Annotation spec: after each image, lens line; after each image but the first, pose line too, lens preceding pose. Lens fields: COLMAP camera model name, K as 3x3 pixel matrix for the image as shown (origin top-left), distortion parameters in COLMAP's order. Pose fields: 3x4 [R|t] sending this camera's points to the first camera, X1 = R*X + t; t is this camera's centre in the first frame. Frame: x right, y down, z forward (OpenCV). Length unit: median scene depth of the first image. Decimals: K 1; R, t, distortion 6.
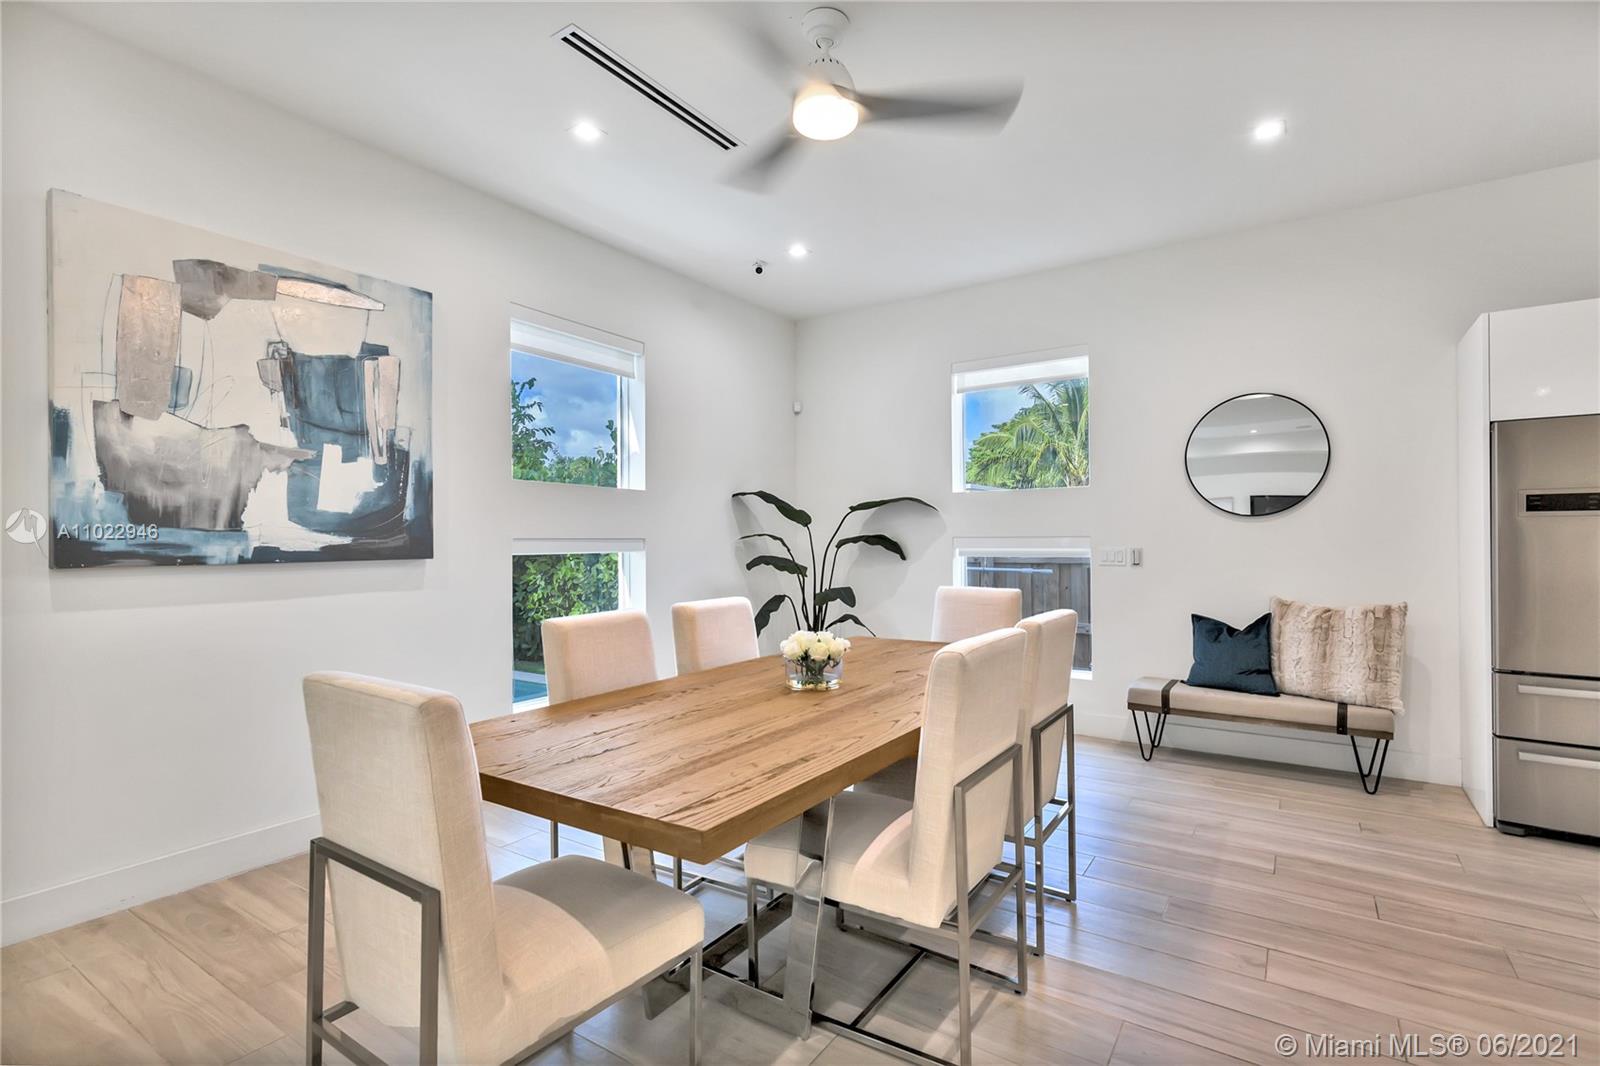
lens RADIAL K [[740.2, 0, 815.8], [0, 740.2, 529.6], [0, 0, 1]] dist [0.006909, -0.000417]
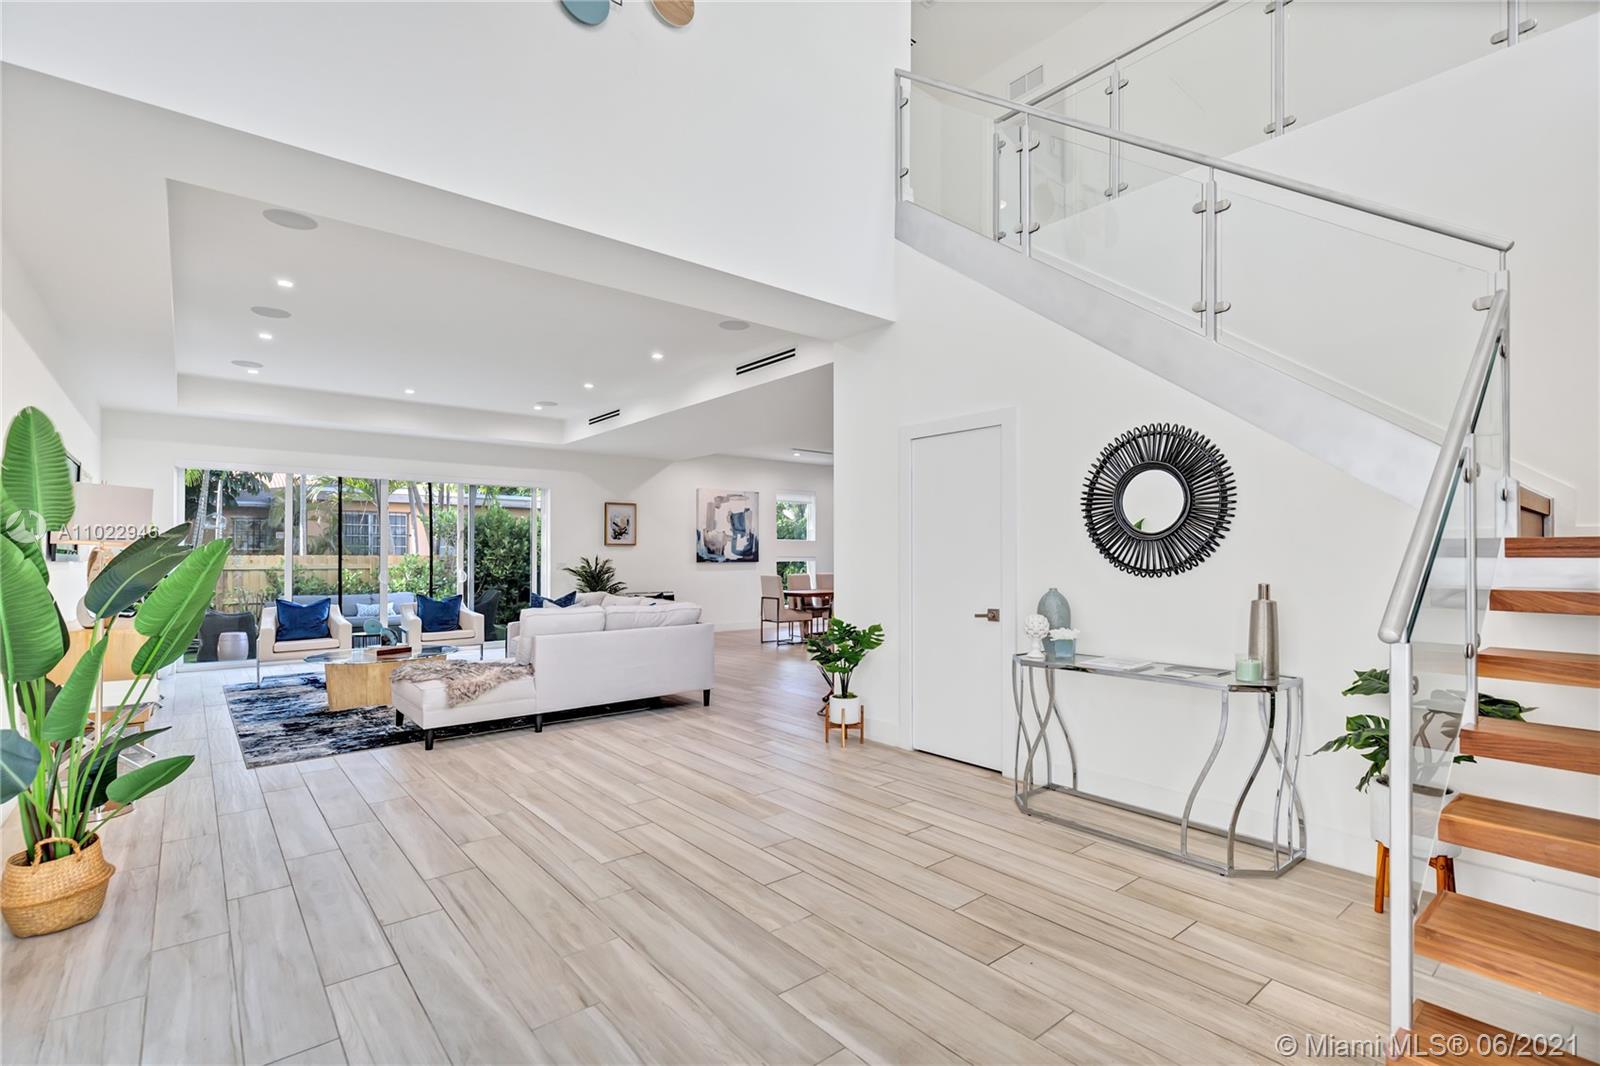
lens RADIAL K [[740.2, 0, 795.7], [0, 740.2, 545.1], [0, 0, 1]] dist [0.006909, -0.000417]
pose [[0.958184, 0.001343, -0.286148, 0.869920], [-0.001524, 0.999999, -0.000413, -0.052768], [0.286148, 0.000832, 0.958185, -2.983711]]
